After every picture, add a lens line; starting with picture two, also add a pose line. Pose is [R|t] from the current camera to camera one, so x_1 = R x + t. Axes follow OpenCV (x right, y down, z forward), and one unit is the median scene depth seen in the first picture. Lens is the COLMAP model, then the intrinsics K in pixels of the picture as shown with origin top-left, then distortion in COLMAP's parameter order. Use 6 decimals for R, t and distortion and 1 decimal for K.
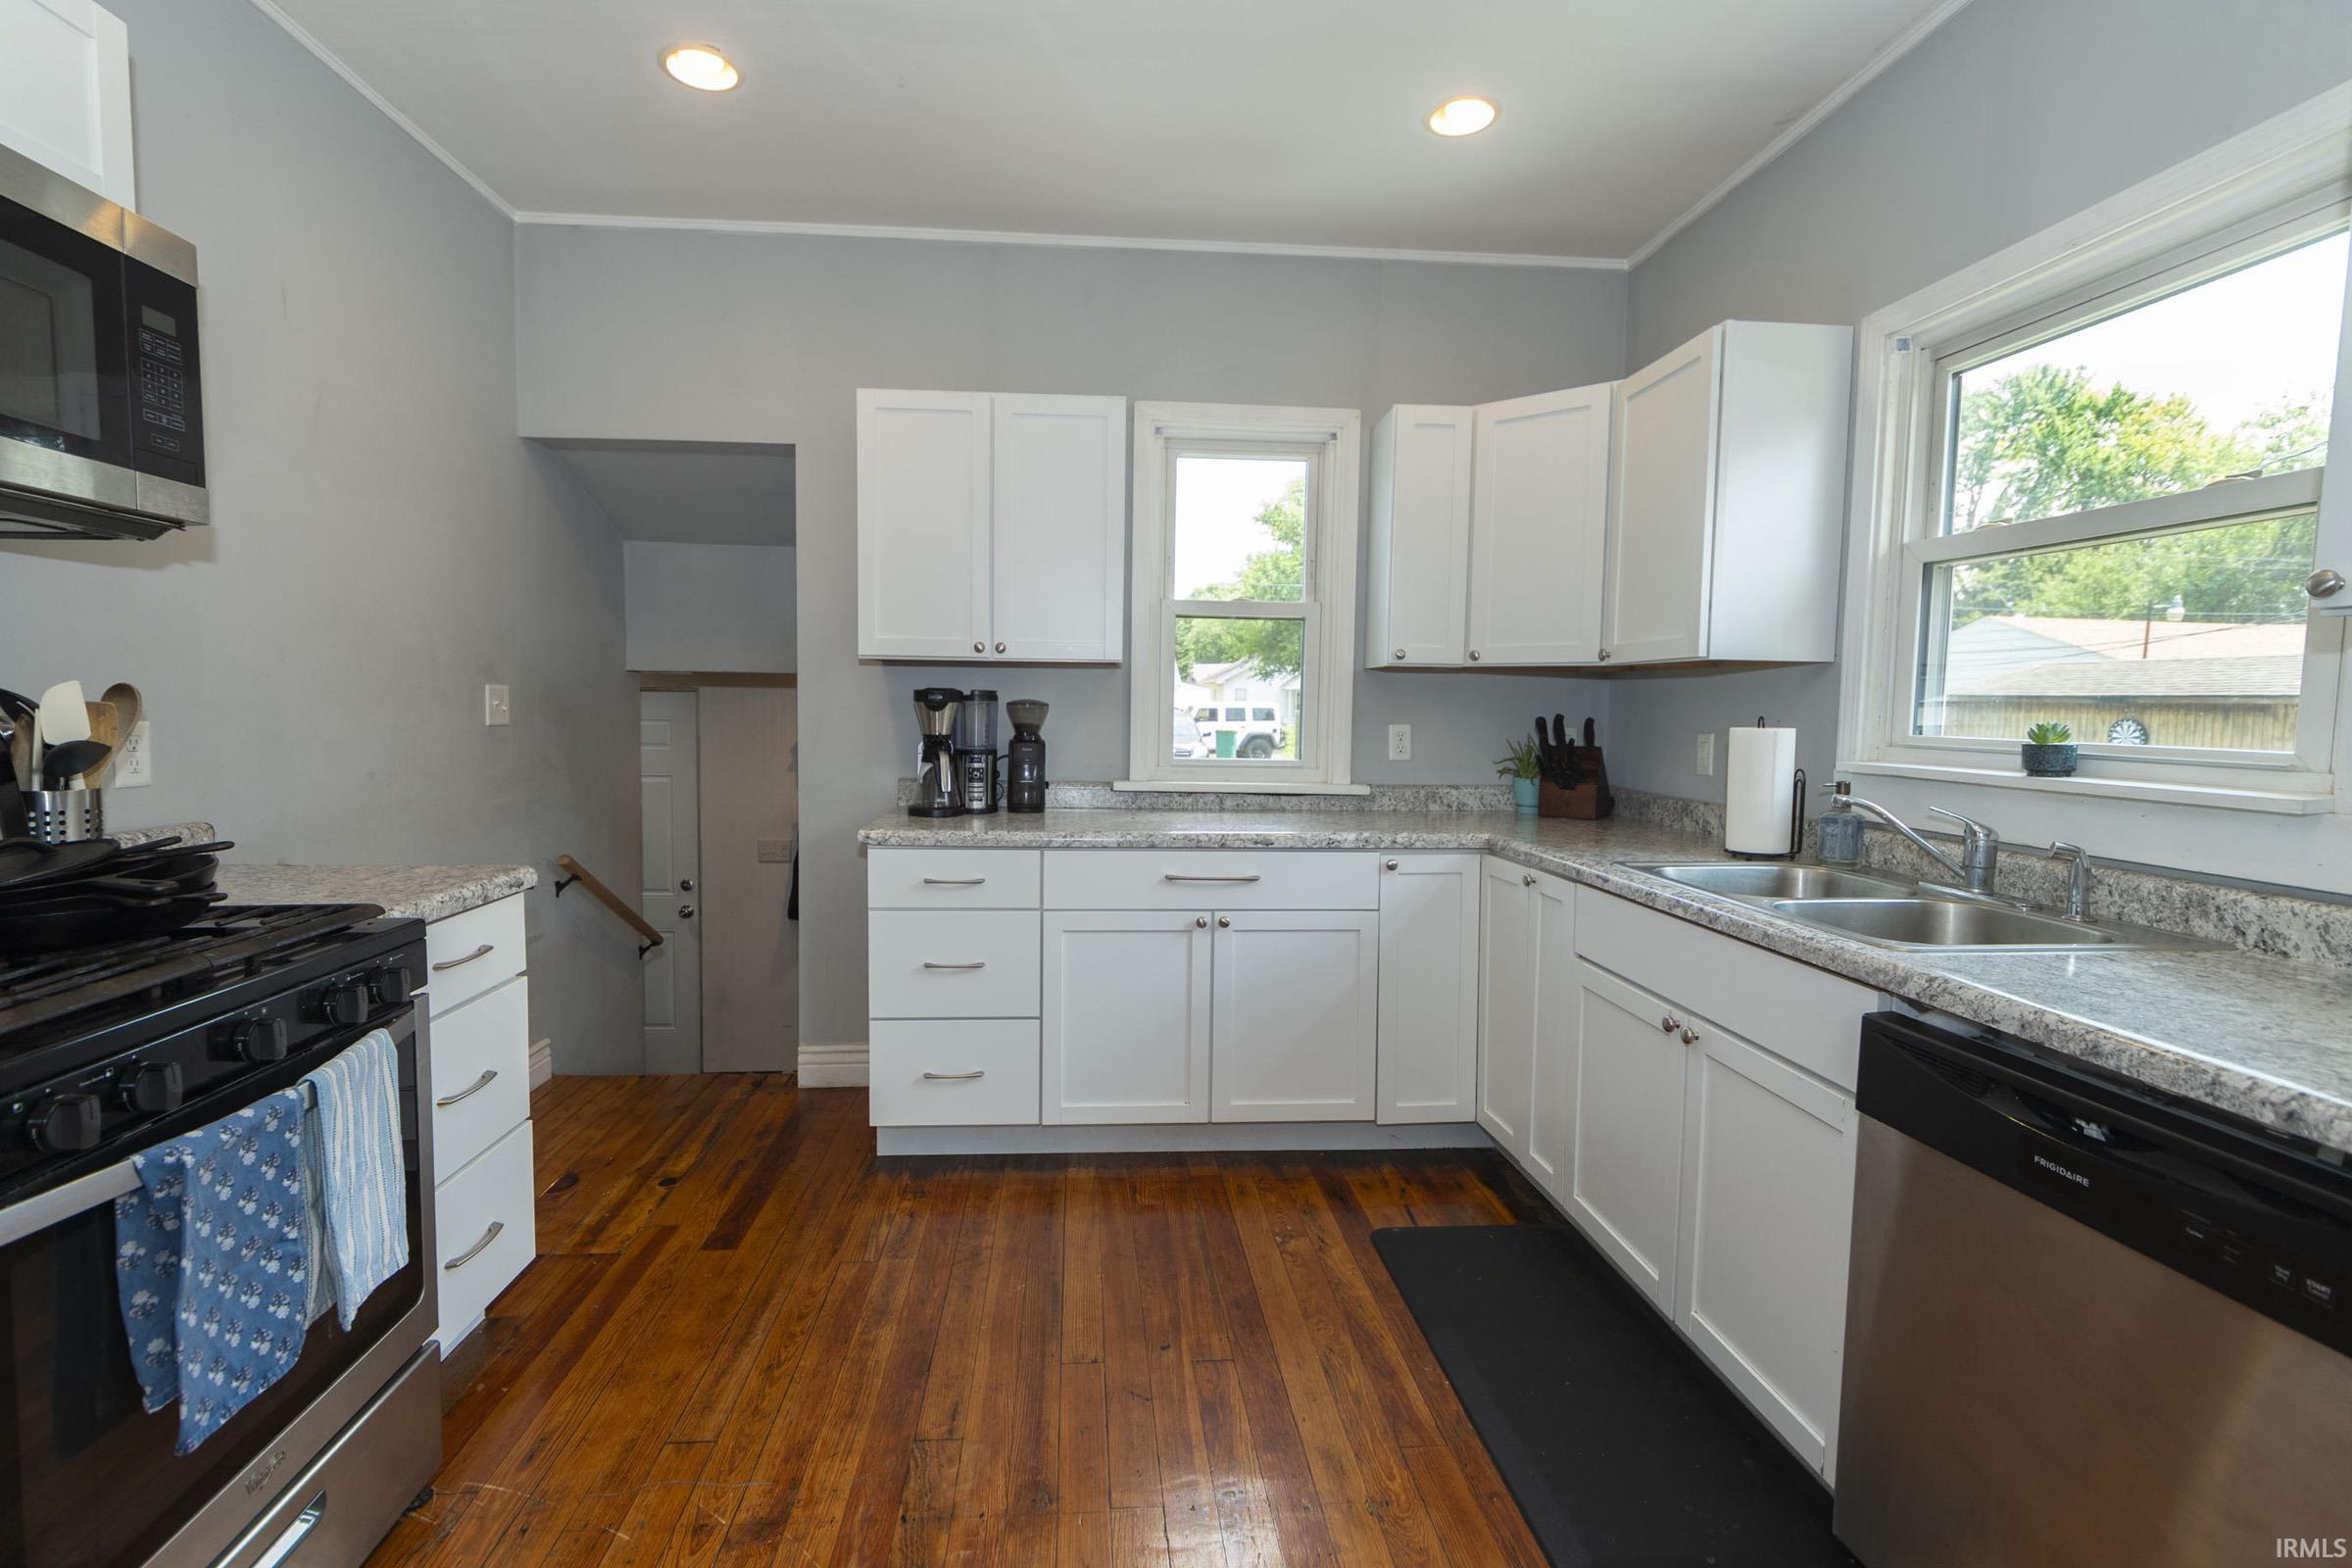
lens RADIAL K [[1061.0, 0, 1151.0], [0, 1061.0, 775.0], [0, 0, 1]] dist [0.002185, -0.005097]
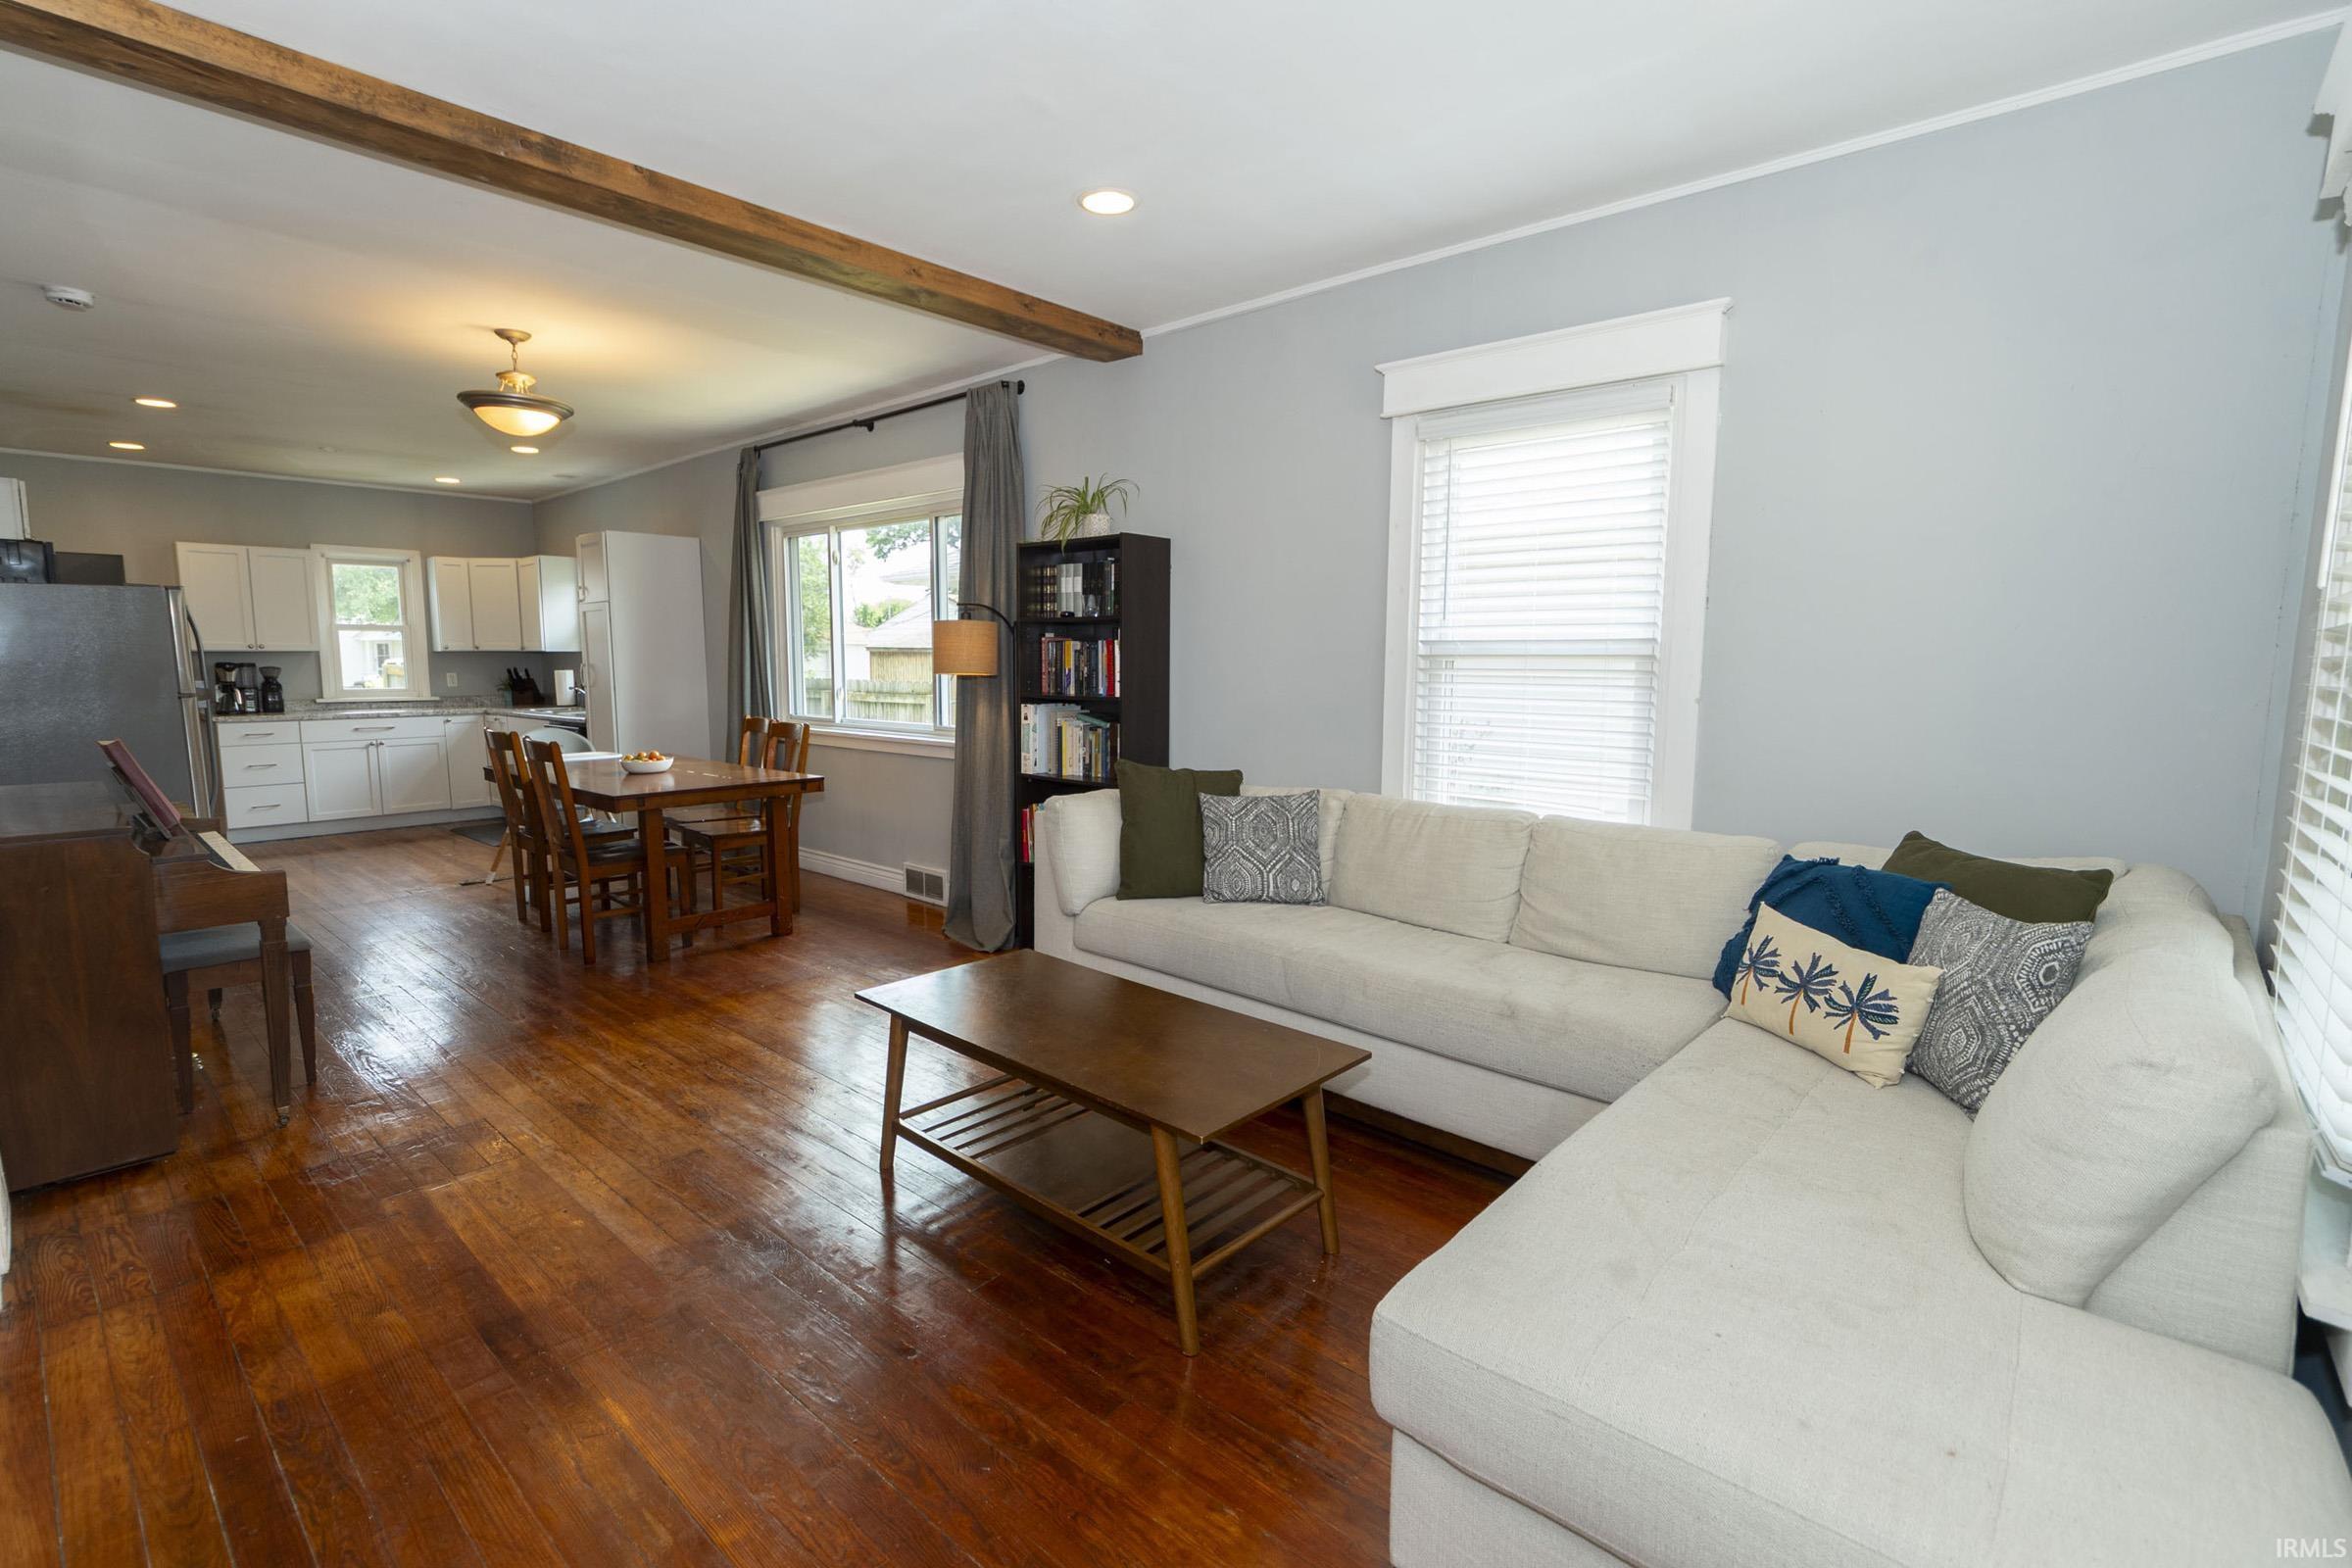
lens RADIAL K [[1061.0, 0, 1151.0], [0, 1061.0, 775.0], [0, 0, 1]] dist [0.002185, -0.005097]
pose [[0.719382, -0.090437, 0.688702, -0.415970], [0.057480, 0.995838, 0.070729, 0.140813], [-0.692232, -0.011295, 0.721587, -2.500161]]
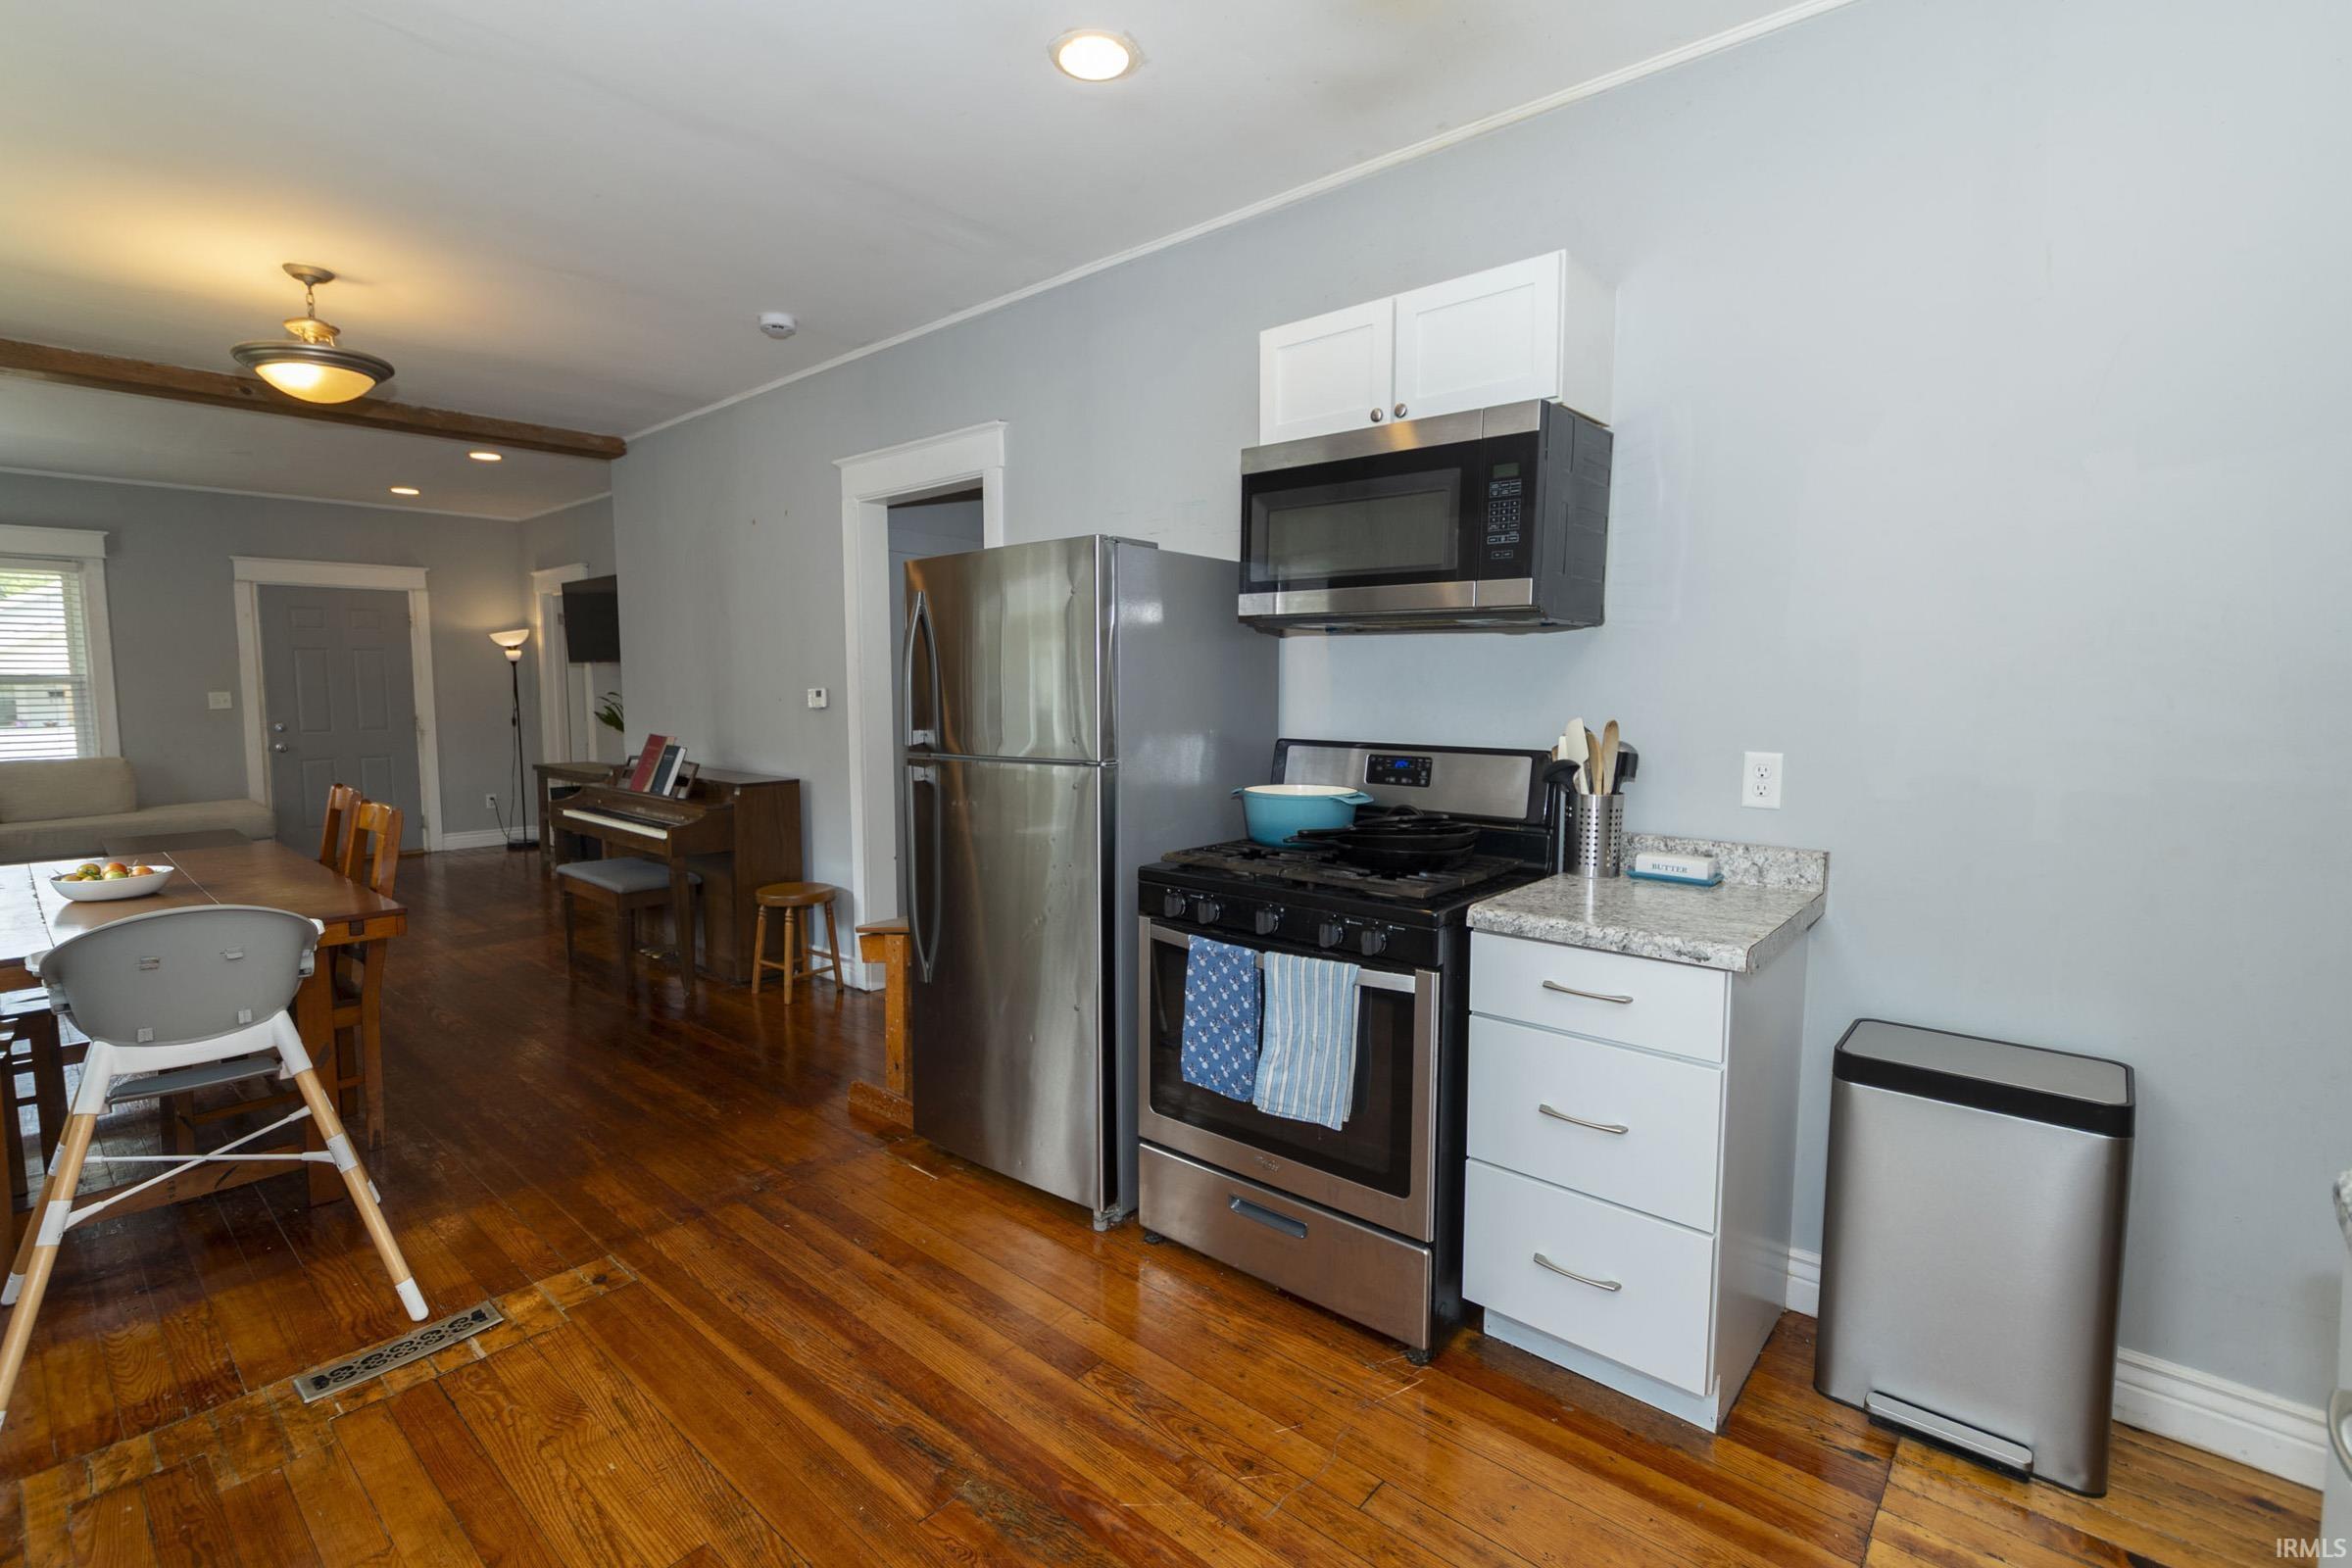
lens RADIAL K [[1075.3, 0, 1148.5], [0, 1075.3, 770.0], [0, 0, 1]] dist [0.003413, -0.001954]
pose [[-0.720569, 0.046206, -0.691842, 0.238369], [-0.056783, 0.990494, 0.125293, -0.095880], [0.691054, 0.129567, -0.711096, 0.935563]]
